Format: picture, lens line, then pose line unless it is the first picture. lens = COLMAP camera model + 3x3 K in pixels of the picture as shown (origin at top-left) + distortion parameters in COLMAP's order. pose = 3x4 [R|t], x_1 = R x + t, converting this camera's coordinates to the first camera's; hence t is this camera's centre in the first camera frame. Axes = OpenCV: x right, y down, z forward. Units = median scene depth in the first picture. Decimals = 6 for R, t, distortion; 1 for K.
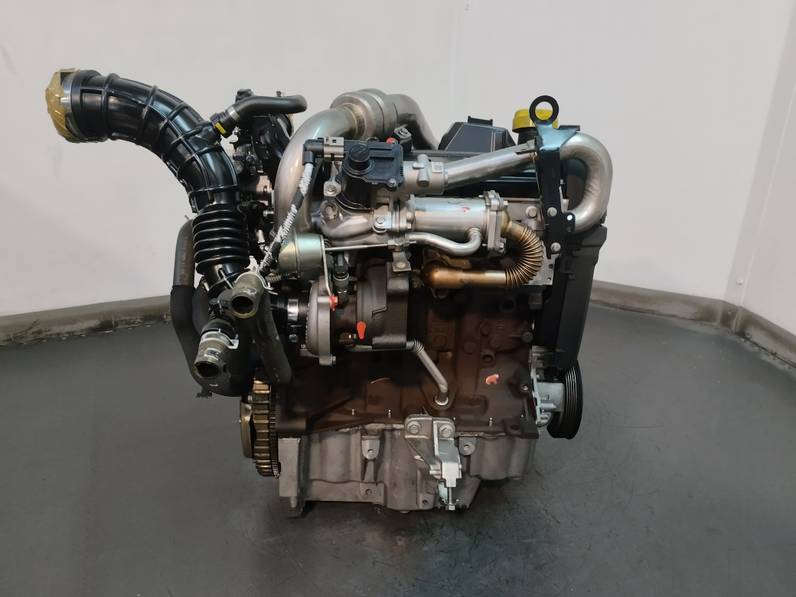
lens RADIAL K [[667.9, 0, 398.5], [0, 667.9, 292.6], [0, 0, 1]] dist [0.073634, -0.080086]
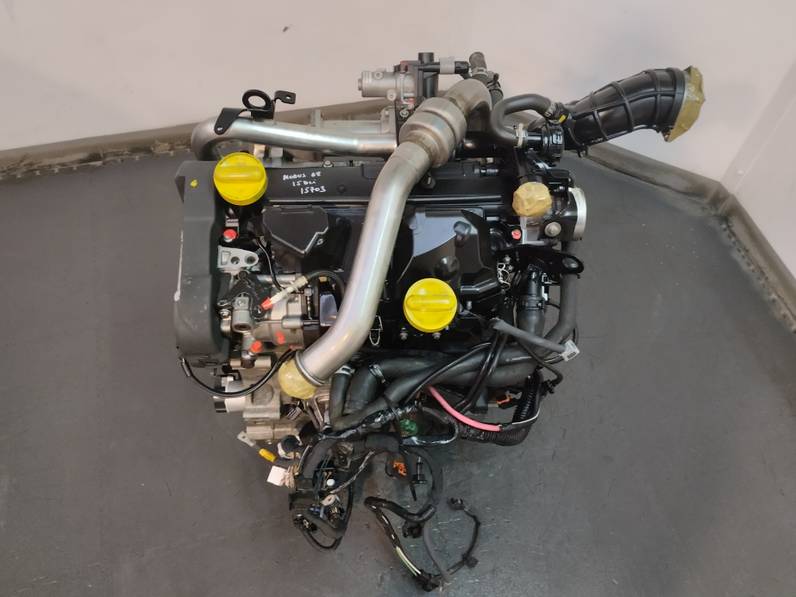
lens RADIAL K [[667.9, 0, 398.5], [0, 667.9, 292.6], [0, 0, 1]] dist [0.073634, -0.080086]
pose [[0.995912, 0.087950, -0.020601, 0.058035], [-0.065171, 0.857507, 0.510327, -0.328785], [0.062549, -0.506898, 0.859733, 0.057989]]
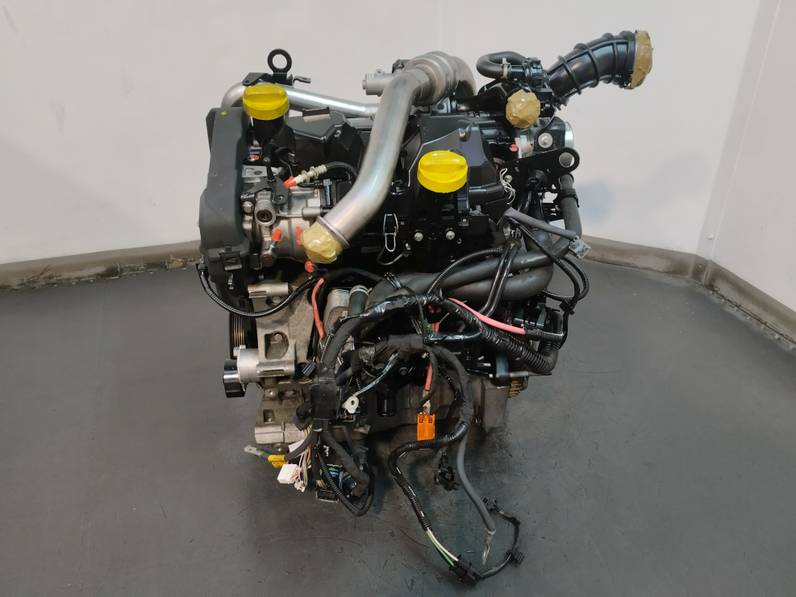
lens RADIAL K [[667.9, 0, 398.5], [0, 667.9, 292.6], [0, 0, 1]] dist [0.073634, -0.080086]
pose [[0.999542, 0.012184, -0.027710, 0.053212], [-0.009892, 0.996634, 0.081385, -0.010415], [0.028608, -0.081074, 0.996297, -0.059718]]
